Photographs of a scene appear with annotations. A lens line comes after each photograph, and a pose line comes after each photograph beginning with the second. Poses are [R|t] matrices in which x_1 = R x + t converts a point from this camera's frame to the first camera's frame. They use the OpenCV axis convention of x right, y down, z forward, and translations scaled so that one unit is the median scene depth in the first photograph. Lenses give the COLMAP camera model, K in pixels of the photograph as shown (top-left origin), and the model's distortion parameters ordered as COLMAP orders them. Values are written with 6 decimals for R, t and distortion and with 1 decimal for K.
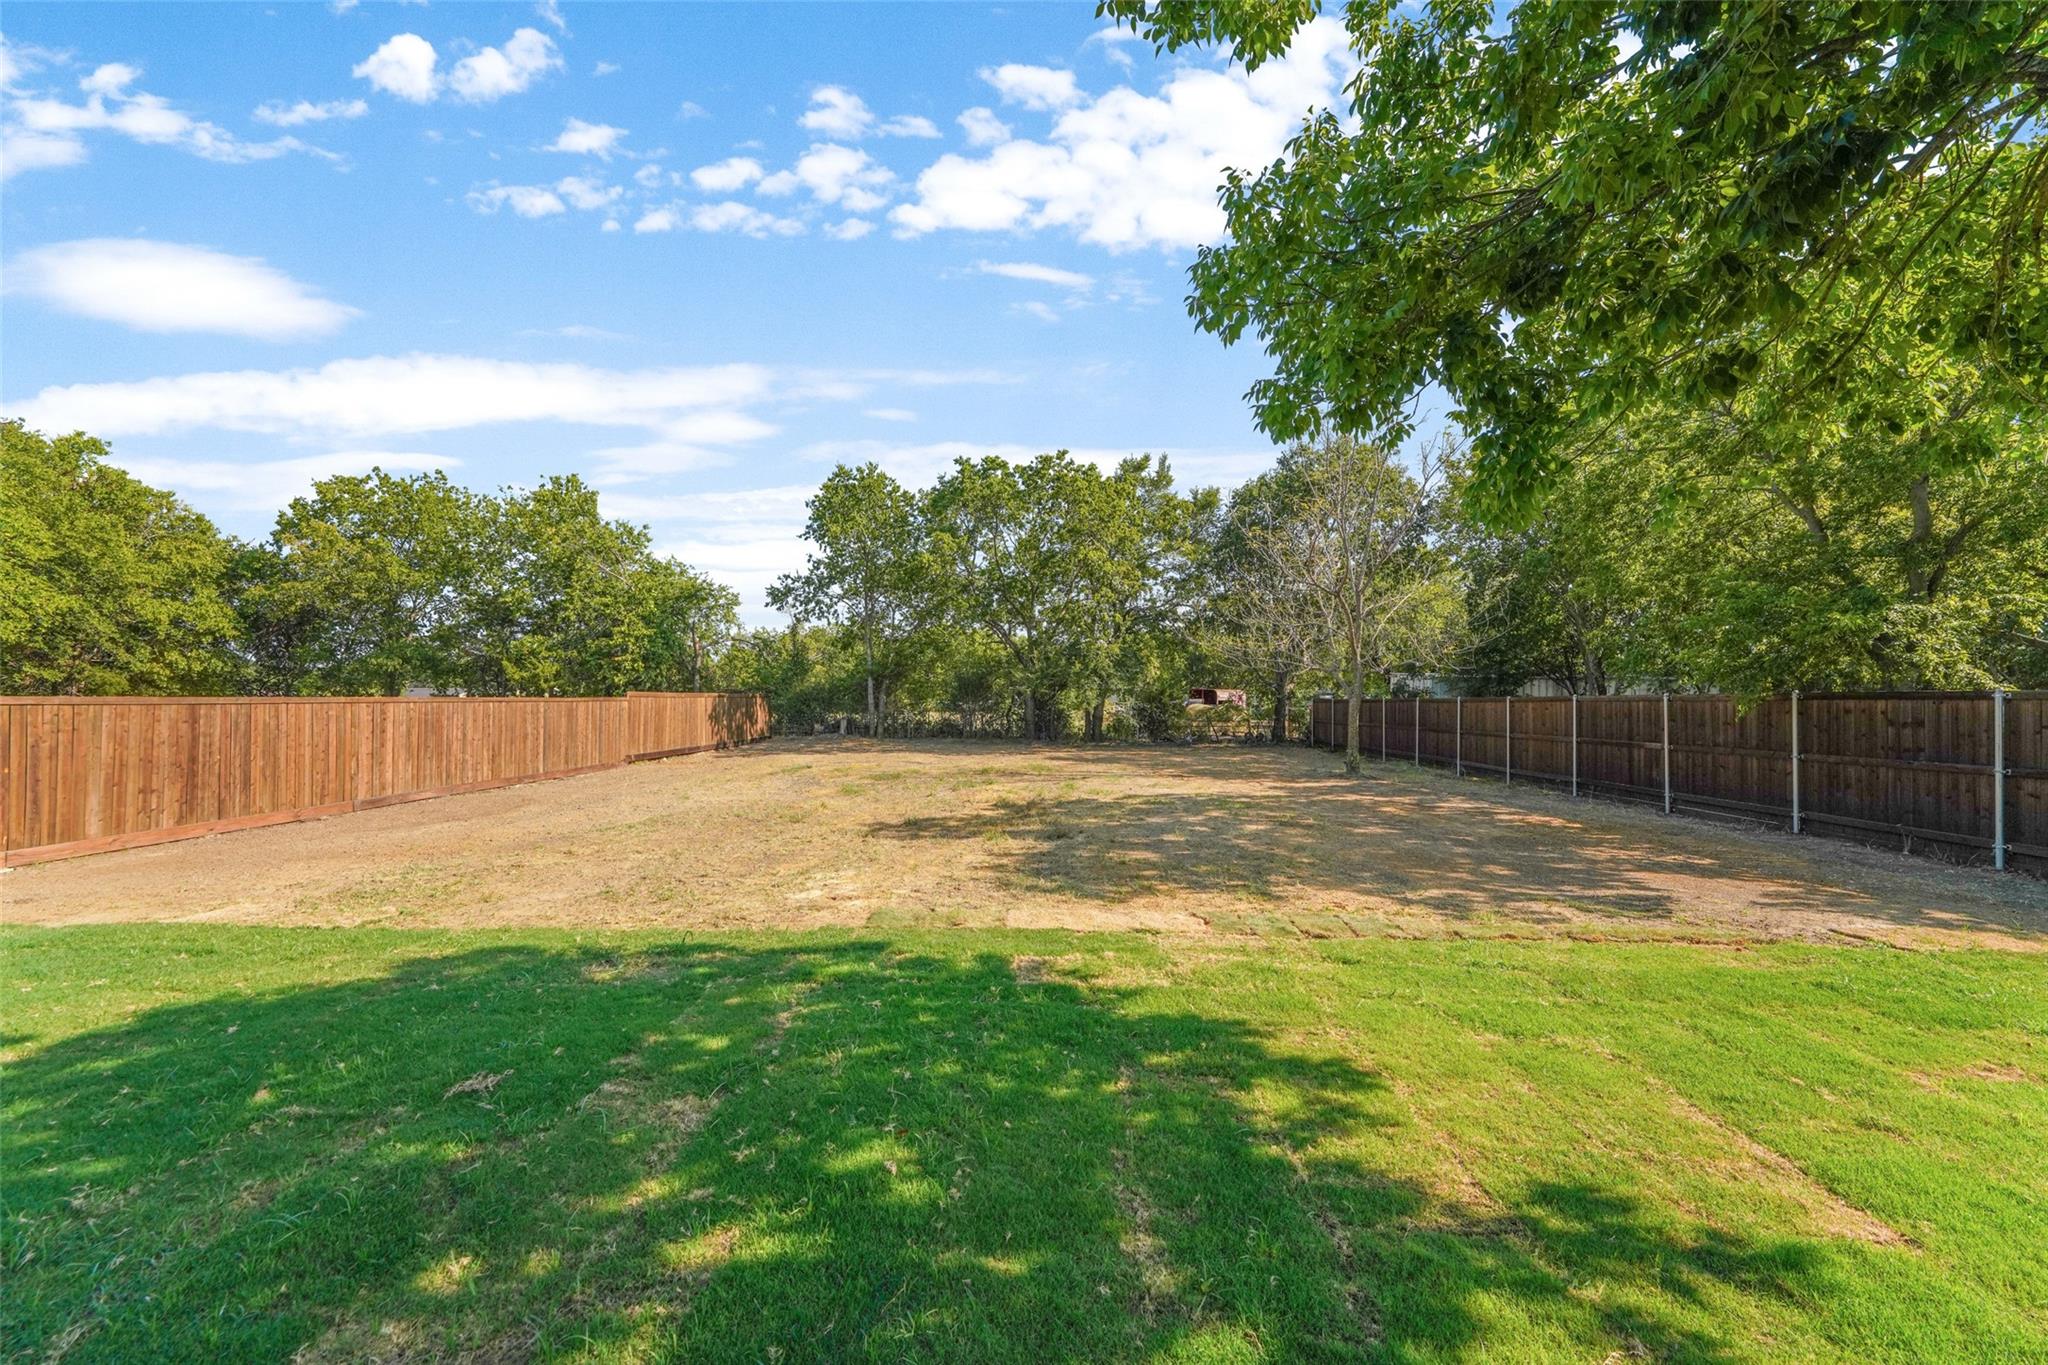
lens RADIAL K [[807.6, 0, 1025.4], [0, 807.6, 679.7], [0, 0, 1]] dist [0.000863, 0.000068]
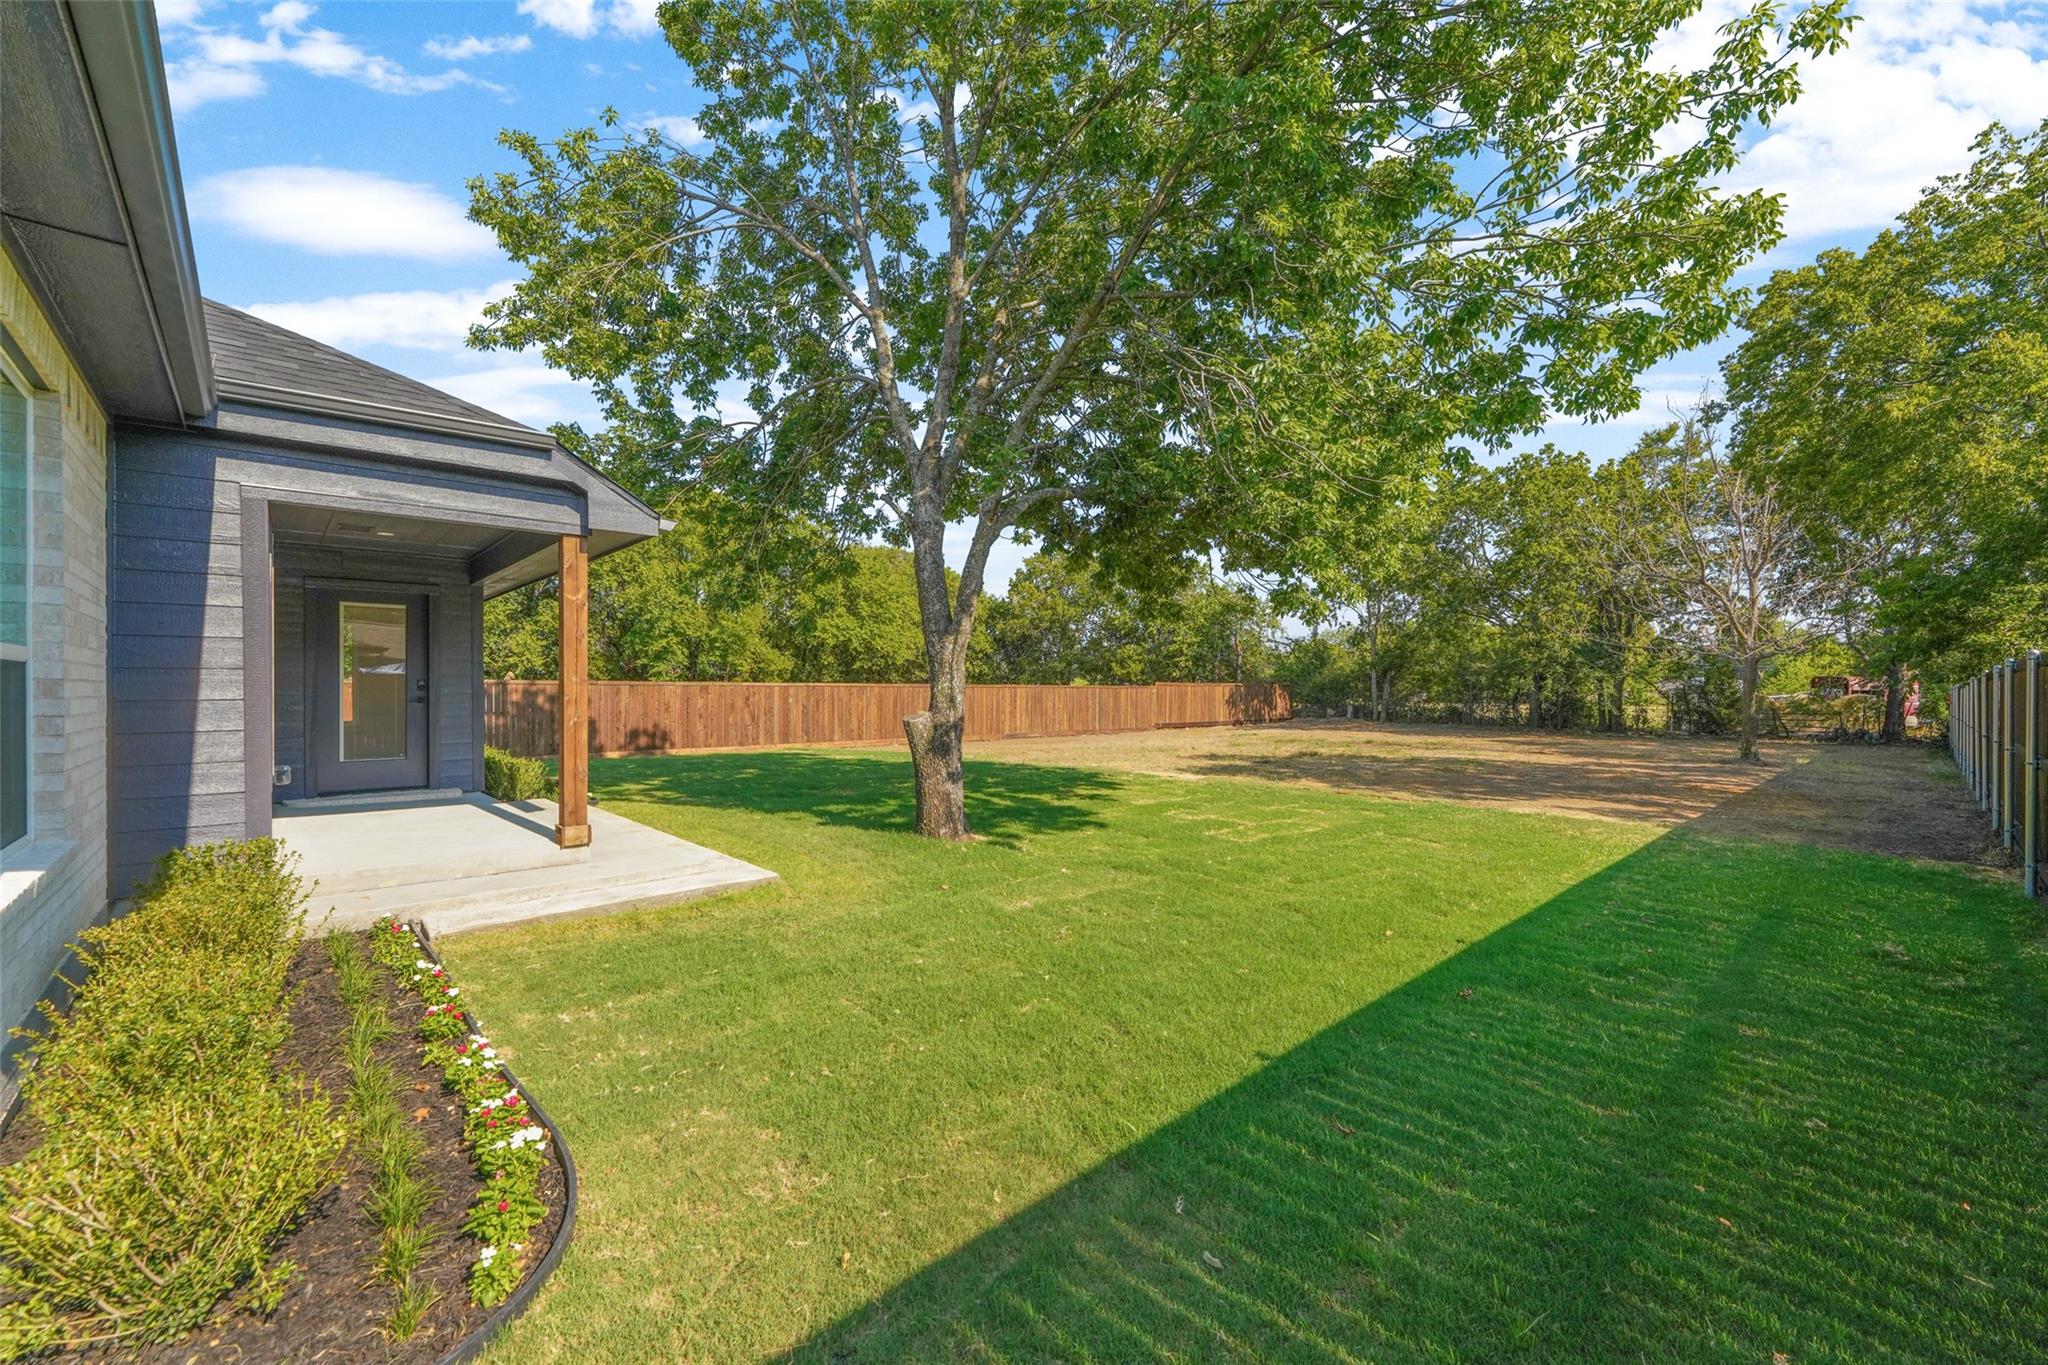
lens RADIAL K [[807.6, 0, 1015.2], [0, 807.6, 686.5], [0, 0, 1]] dist [0.000863, 0.000068]
pose [[0.699122, 0.000830, -0.715002, 0.307459], [0.009835, 0.999894, 0.010778, 0.003204], [0.714935, -0.014567, 0.699039, -0.193103]]
